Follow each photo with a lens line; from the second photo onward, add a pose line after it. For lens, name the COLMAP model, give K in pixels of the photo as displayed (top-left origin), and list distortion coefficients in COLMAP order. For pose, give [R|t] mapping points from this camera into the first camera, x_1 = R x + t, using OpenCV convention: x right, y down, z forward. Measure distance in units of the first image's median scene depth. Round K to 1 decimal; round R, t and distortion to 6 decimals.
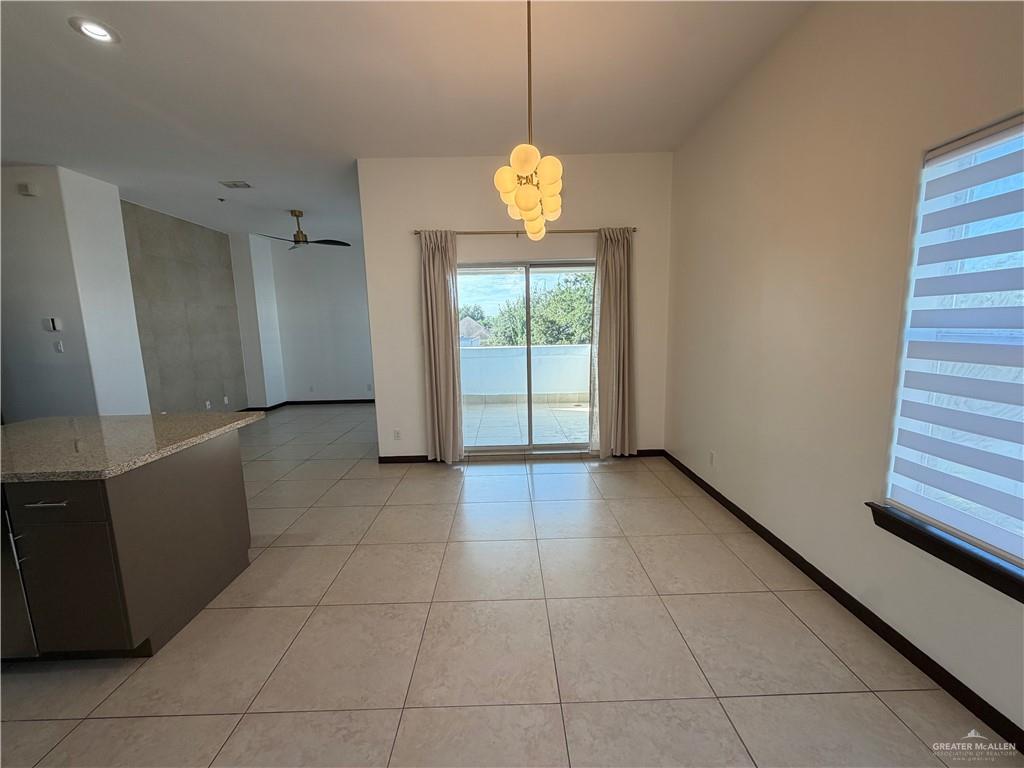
lens RADIAL K [[411.0, 0, 512.3], [0, 411.0, 385.7], [0, 0, 1]] dist [-0.001565, 0.000030]
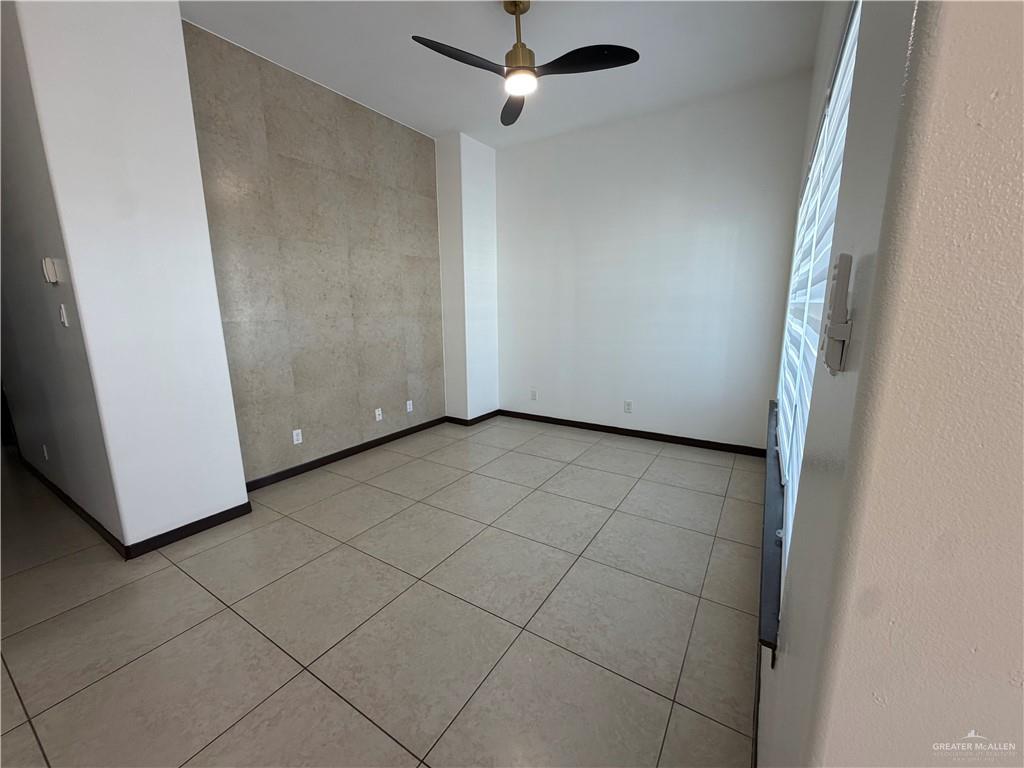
lens RADIAL K [[411.0, 0, 511.0], [0, 411.0, 383.8], [0, 0, 1]] dist [-0.001565, 0.000030]
pose [[0.838274, 0.120000, -0.531881, -0.225187], [-0.091135, 0.992595, 0.080312, -0.064836], [0.537579, -0.018850, 0.843002, 0.540749]]
